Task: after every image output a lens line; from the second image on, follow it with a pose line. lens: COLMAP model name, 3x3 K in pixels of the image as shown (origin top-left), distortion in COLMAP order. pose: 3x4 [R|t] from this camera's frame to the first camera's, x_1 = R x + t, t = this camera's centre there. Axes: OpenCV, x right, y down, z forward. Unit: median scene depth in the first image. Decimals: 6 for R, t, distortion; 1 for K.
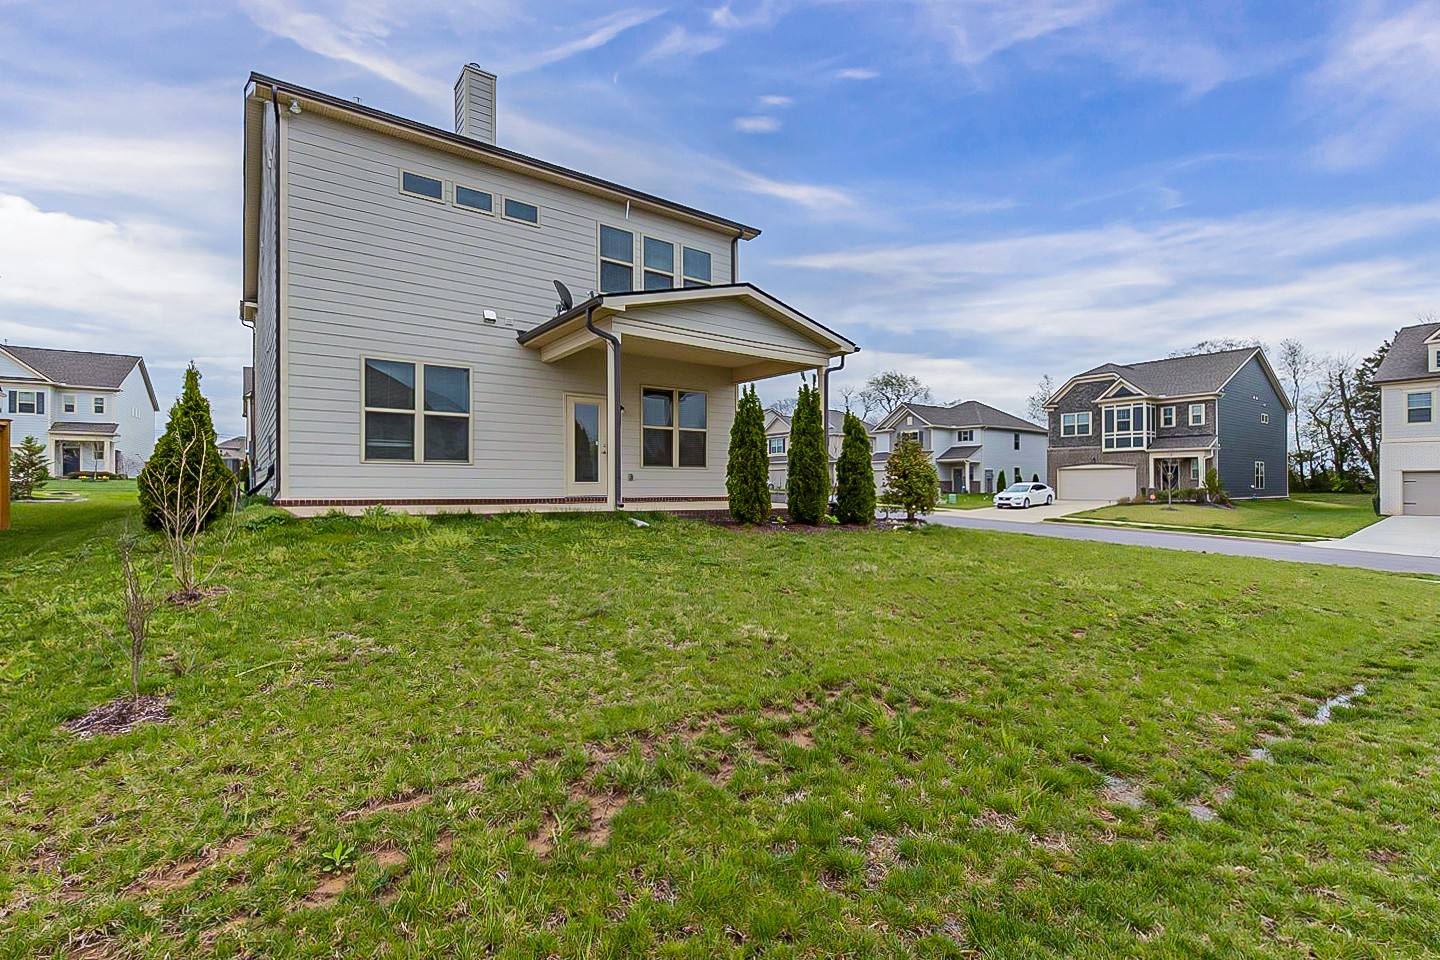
lens RADIAL K [[653.1, 0, 722.5], [0, 653.1, 479.6], [0, 0, 1]] dist [0.009010, -0.001949]
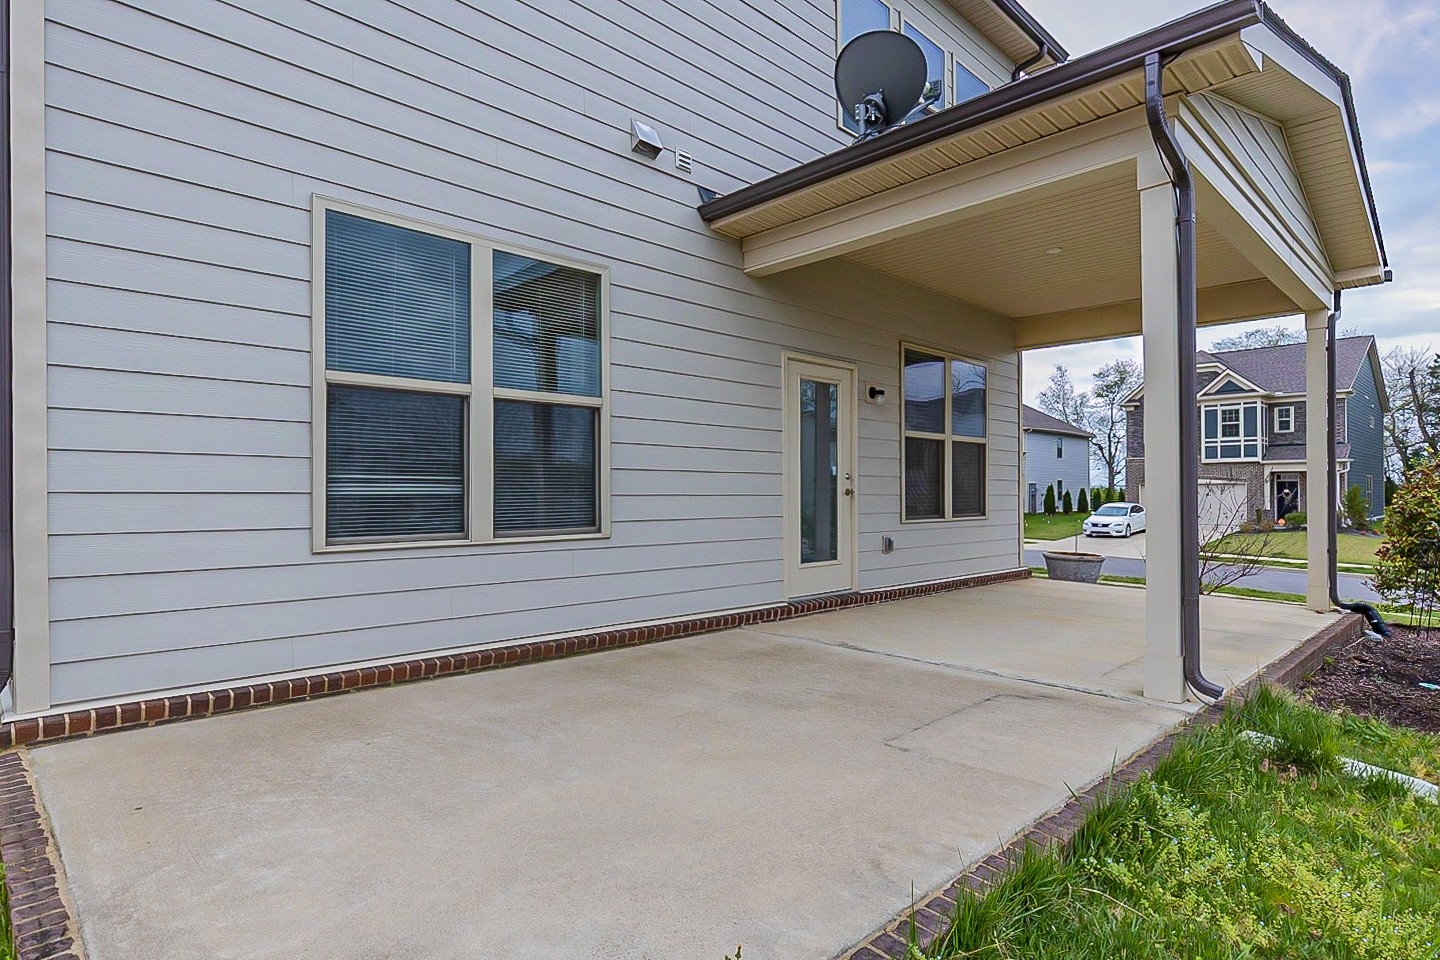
lens RADIAL K [[752.6, 0, 720.4], [0, 752.6, 476.8], [0, 0, 1]] dist [0.012768, 0.000762]
pose [[0.988955, 0.000379, 0.148217, -0.130674], [0.001158, 0.999946, -0.010284, -0.017859], [-0.148213, 0.010342, 0.988901, 0.196324]]
